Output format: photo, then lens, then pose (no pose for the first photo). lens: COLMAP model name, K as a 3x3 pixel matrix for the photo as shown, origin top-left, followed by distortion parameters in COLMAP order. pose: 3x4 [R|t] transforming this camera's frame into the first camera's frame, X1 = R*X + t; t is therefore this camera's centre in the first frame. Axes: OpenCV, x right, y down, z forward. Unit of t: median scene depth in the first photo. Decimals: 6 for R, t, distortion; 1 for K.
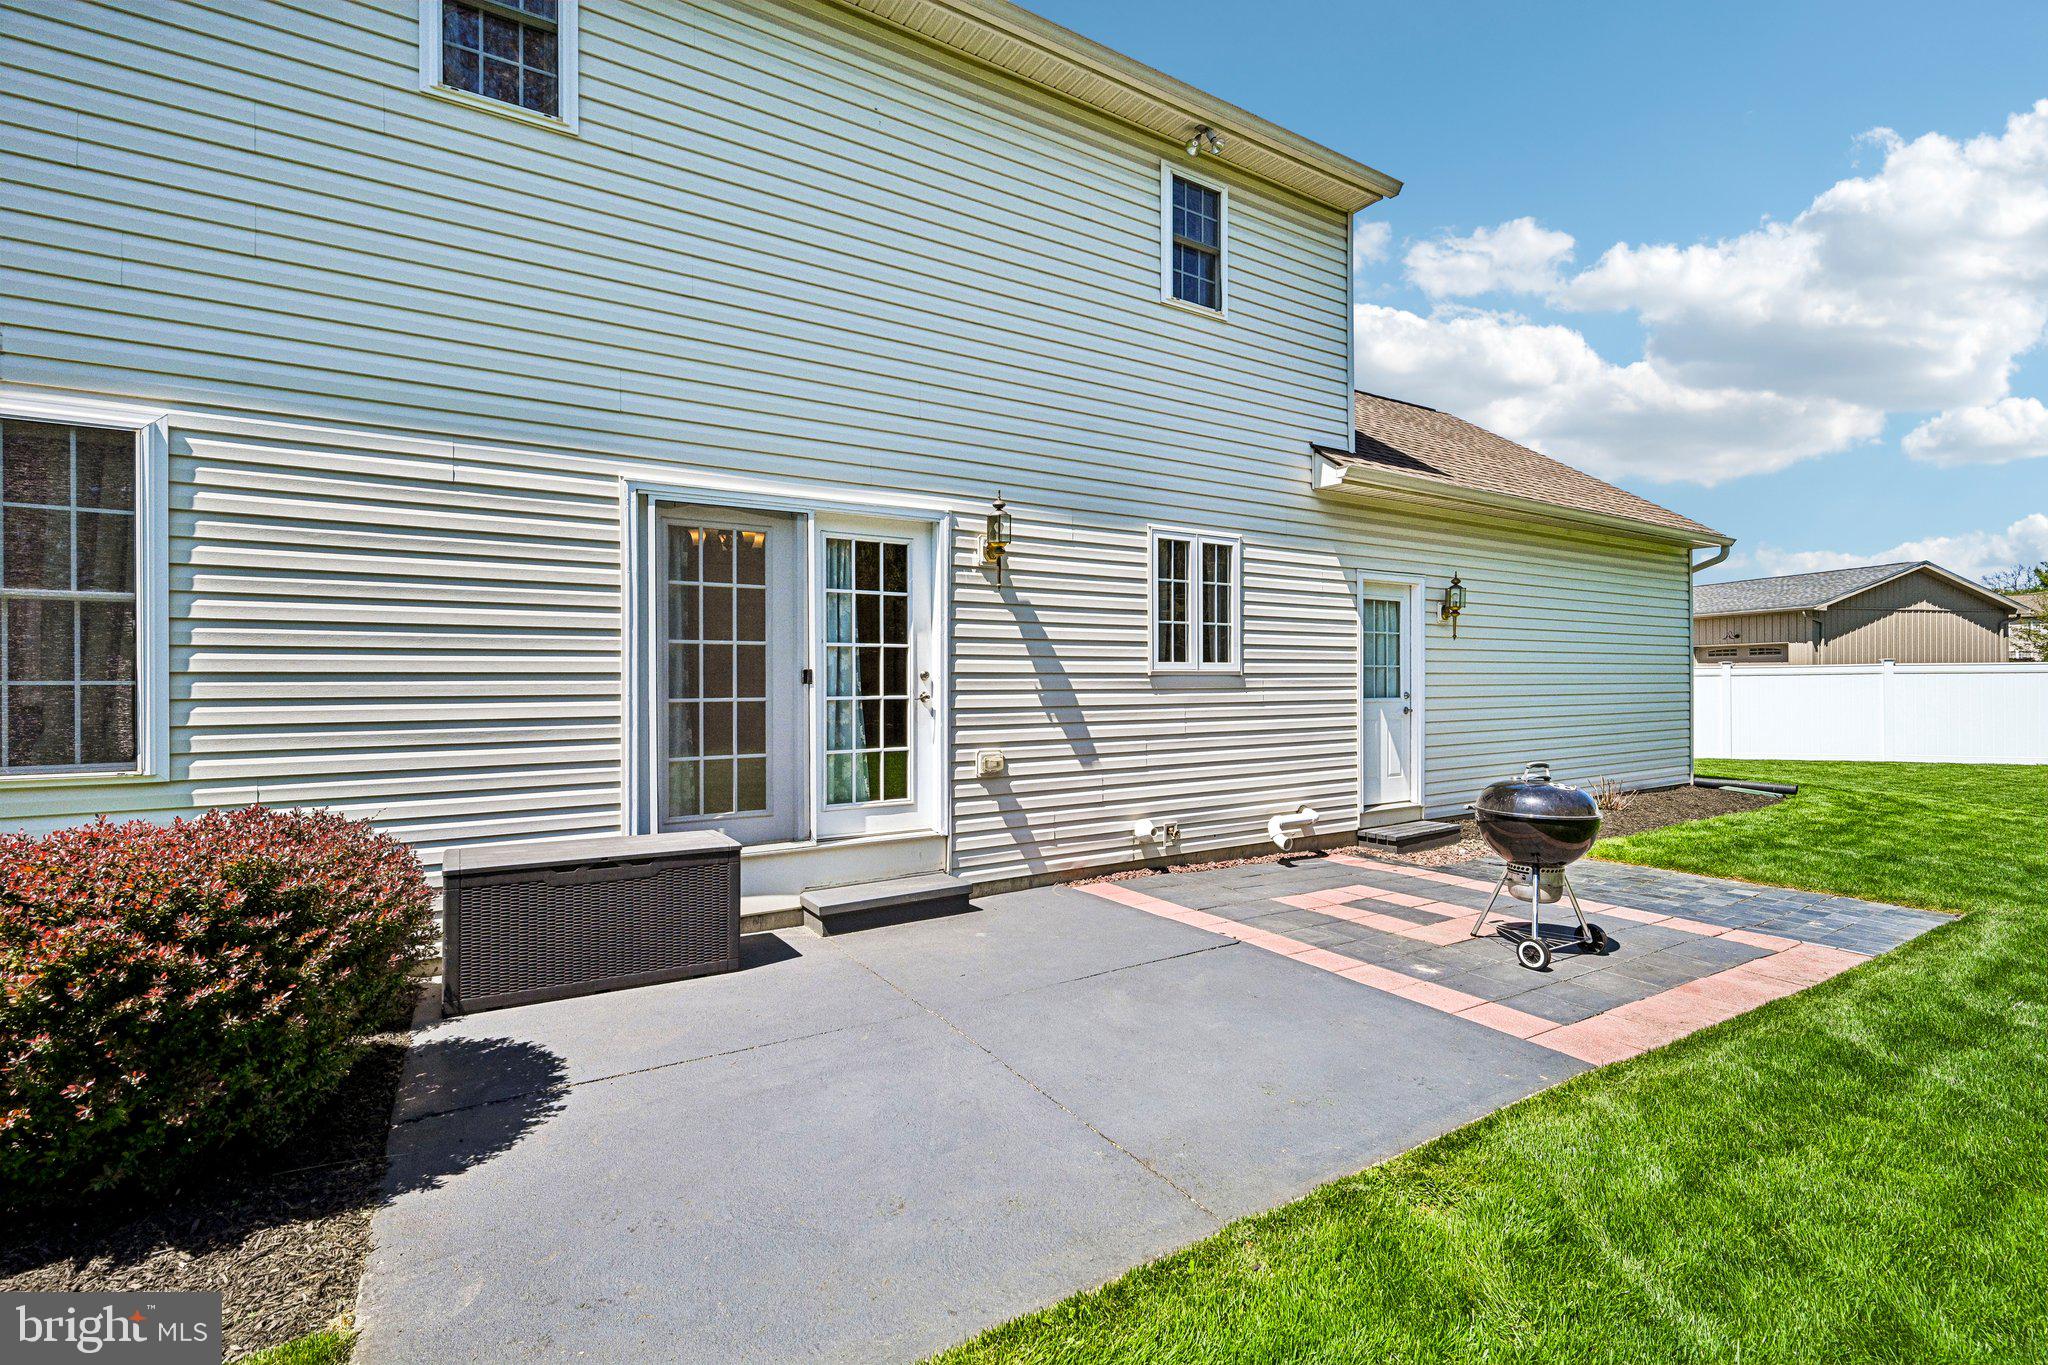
lens RADIAL K [[910.4, 0, 1031.2], [0, 910.4, 677.6], [0, 0, 1]] dist [-0.008660, -0.000029]
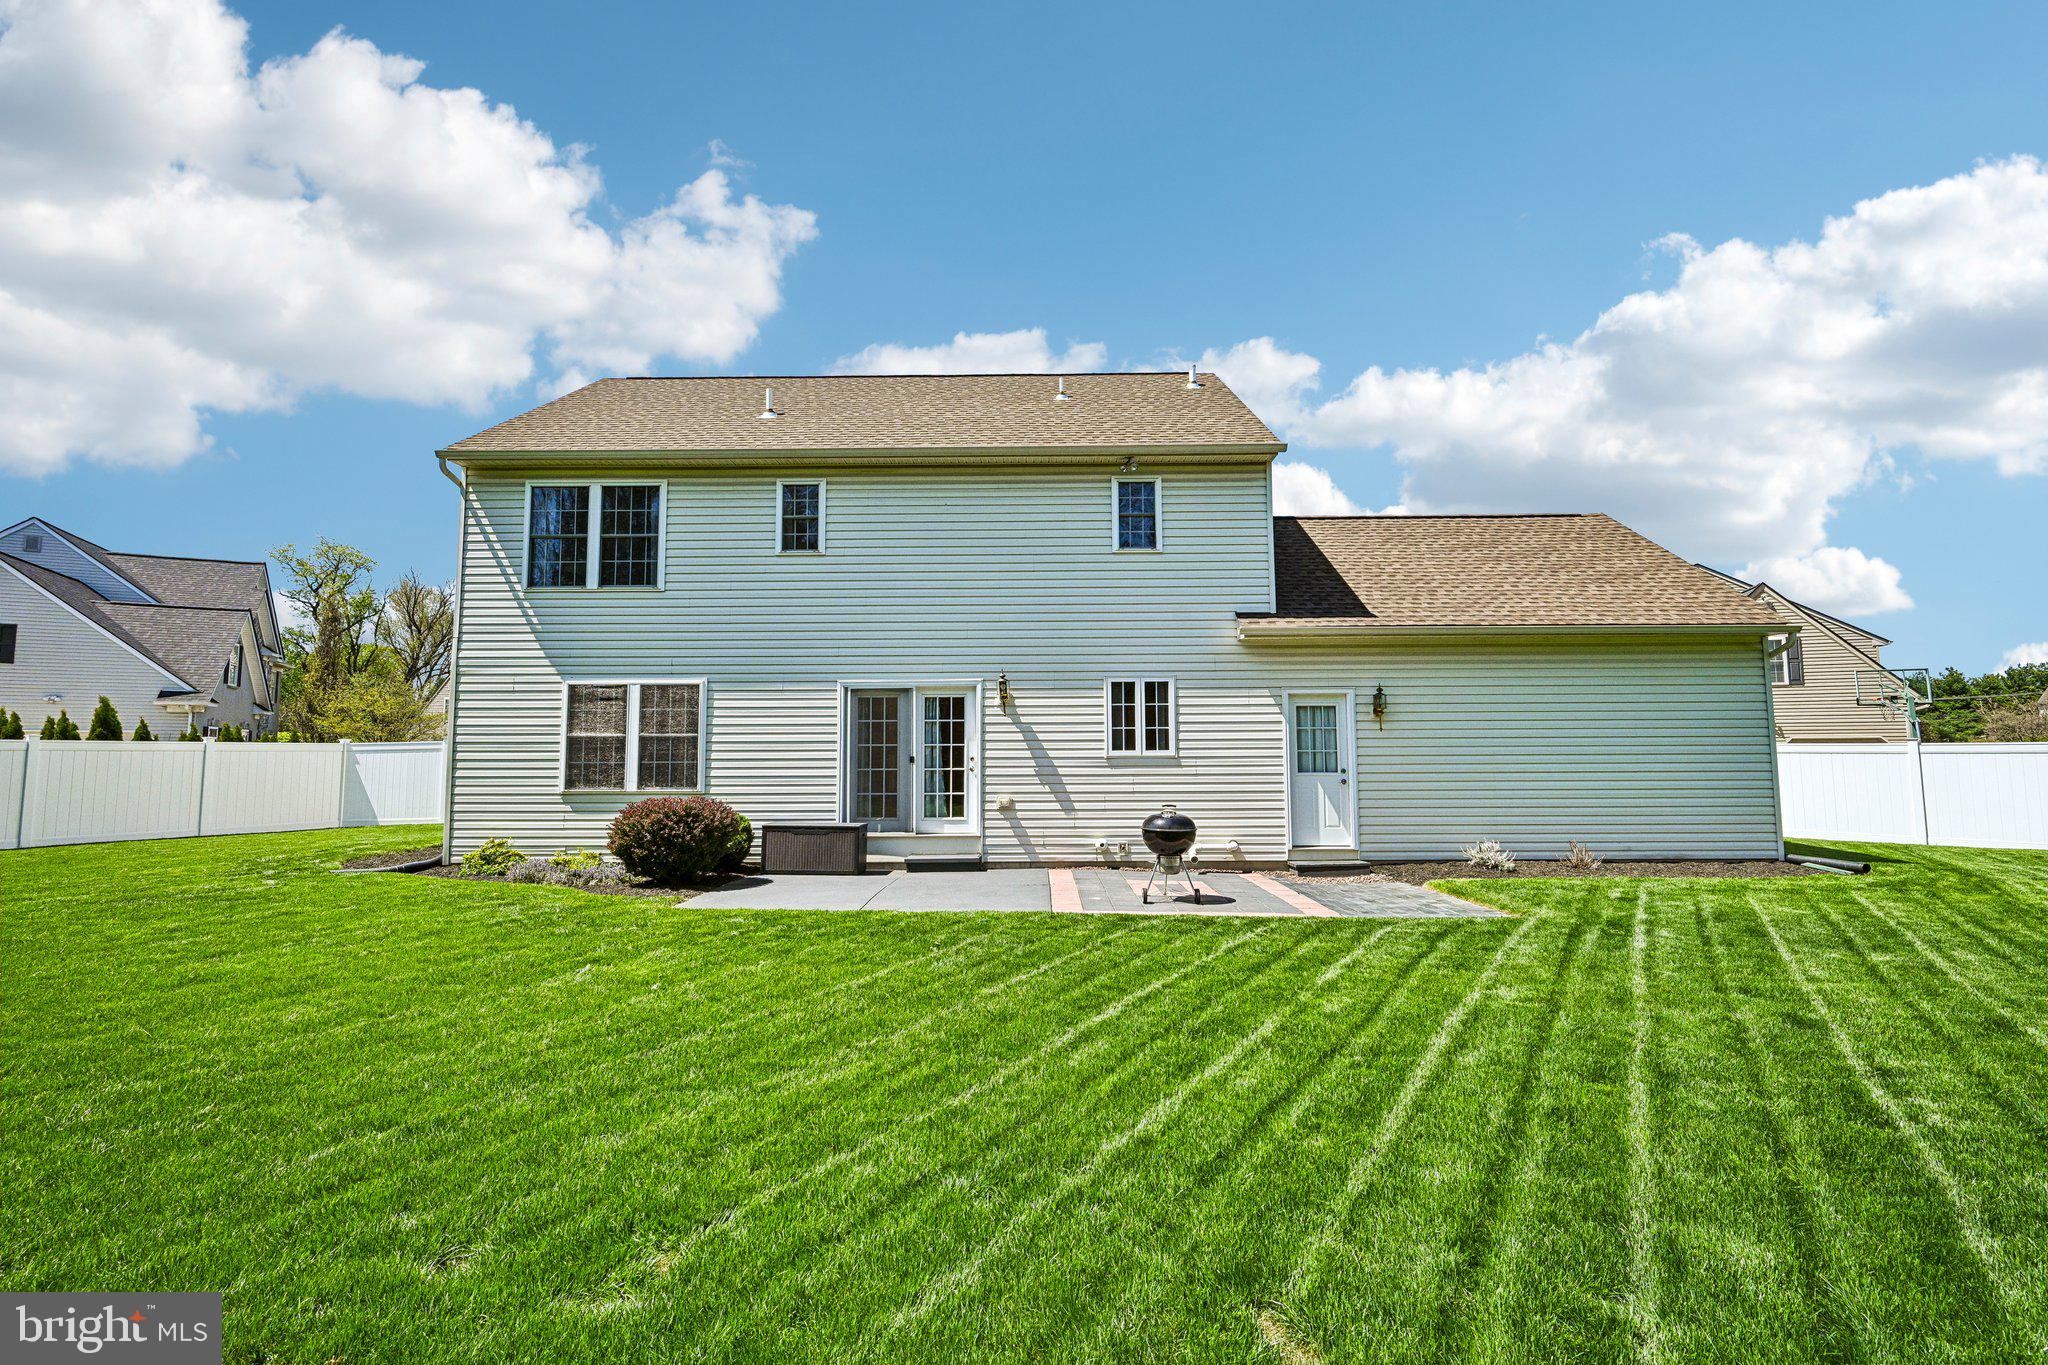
lens RADIAL K [[910.4, 0, 1021.7], [0, 910.4, 667.0], [0, 0, 1]] dist [-0.008660, -0.000029]
pose [[0.837673, -0.053822, -0.543514, 1.100840], [0.002915, 0.995559, -0.094094, -0.014515], [0.546164, 0.077236, 0.834110, -0.688725]]
